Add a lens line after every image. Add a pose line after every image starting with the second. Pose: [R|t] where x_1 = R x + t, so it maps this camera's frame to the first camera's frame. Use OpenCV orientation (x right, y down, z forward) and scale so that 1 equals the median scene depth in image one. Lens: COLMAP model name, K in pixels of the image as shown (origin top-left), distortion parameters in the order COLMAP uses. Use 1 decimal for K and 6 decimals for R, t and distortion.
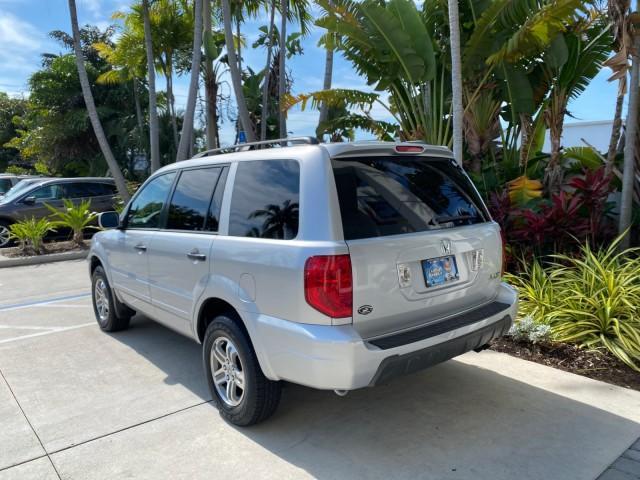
lens RADIAL K [[489.6, 0, 323.7], [0, 489.6, 240.9], [0, 0, 1]] dist [0.027541, -0.031398]
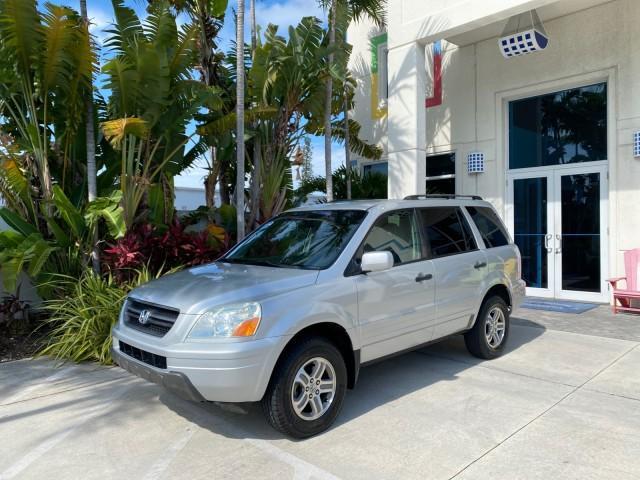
lens RADIAL K [[489.6, 0, 320.2], [0, 489.6, 235.4], [0, 0, 1]] dist [0.027541, -0.031398]
pose [[-0.059305, -0.010716, 0.998182, -1.342014], [0.139827, 0.989995, 0.018936, -0.123404], [-0.988398, 0.140696, -0.057213, 1.187177]]
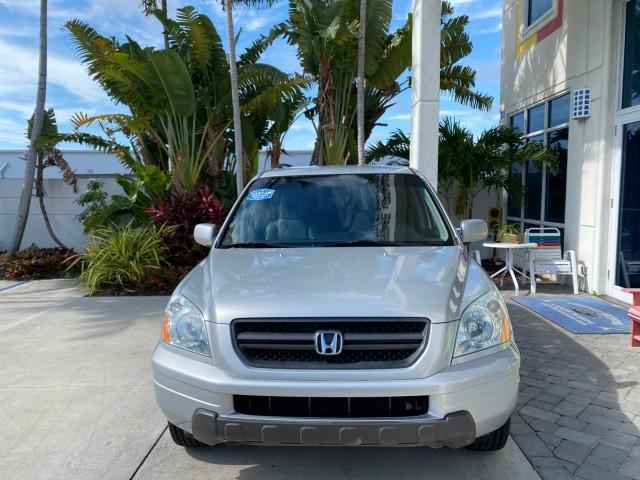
lens RADIAL K [[489.6, 0, 317.6], [0, 489.6, 236.5], [0, 0, 1]] dist [0.027541, -0.031398]
pose [[0.663036, -0.066441, 0.745634, -0.872942], [0.099638, 0.995024, 0.000063, 0.033052], [-0.741927, 0.074252, 0.666356, -0.138184]]
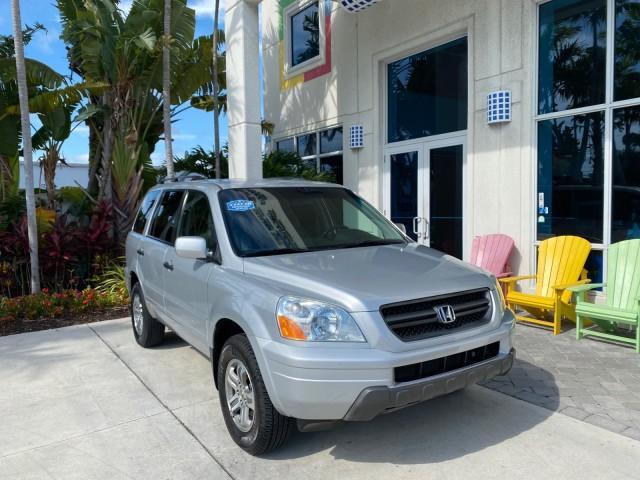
lens RADIAL K [[489.6, 0, 317.1], [0, 489.6, 236.9], [0, 0, 1]] dist [0.027541, -0.031398]
pose [[0.099063, -0.057295, 0.993430, -1.151351], [0.144207, 0.988629, 0.042638, -0.010035], [-0.984577, 0.139036, 0.106199, 0.271067]]
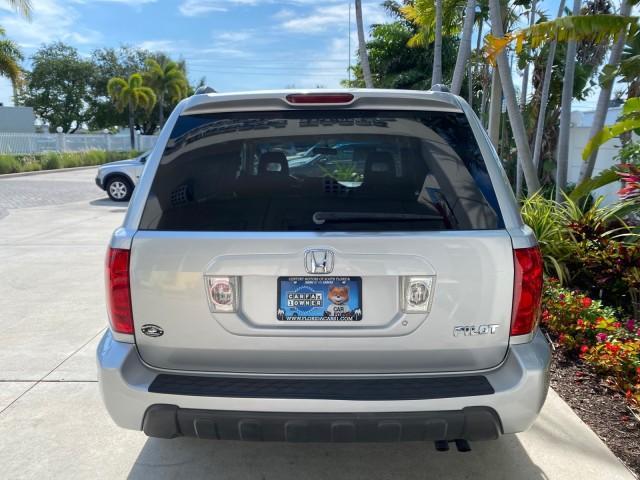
lens RADIAL K [[489.6, 0, 322.0], [0, 489.6, 240.6], [0, 0, 1]] dist [0.027541, -0.031398]
pose [[0.755902, 0.138828, -0.639796, 0.413898], [-0.092473, 0.990101, 0.105587, -0.050316], [0.648121, -0.020649, 0.761257, 0.360270]]
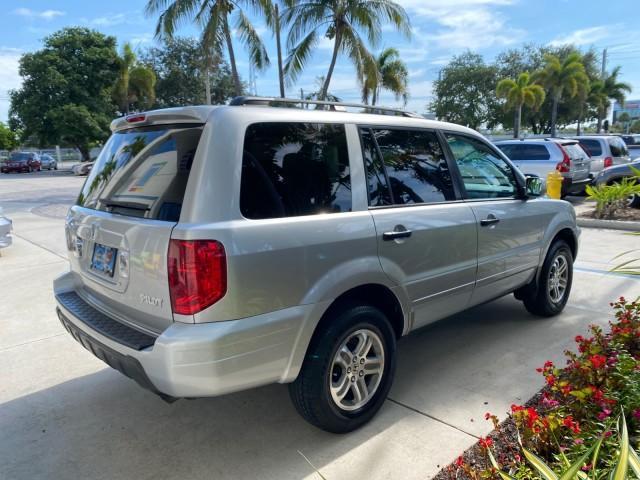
lens RADIAL K [[489.6, 0, 320.9], [0, 489.6, 237.8], [0, 0, 1]] dist [0.027541, -0.031398]
pose [[0.058955, 0.191258, -0.979768, 0.767721], [-0.105140, 0.977205, 0.184432, -0.125260], [0.992708, 0.092140, 0.077720, 0.908191]]
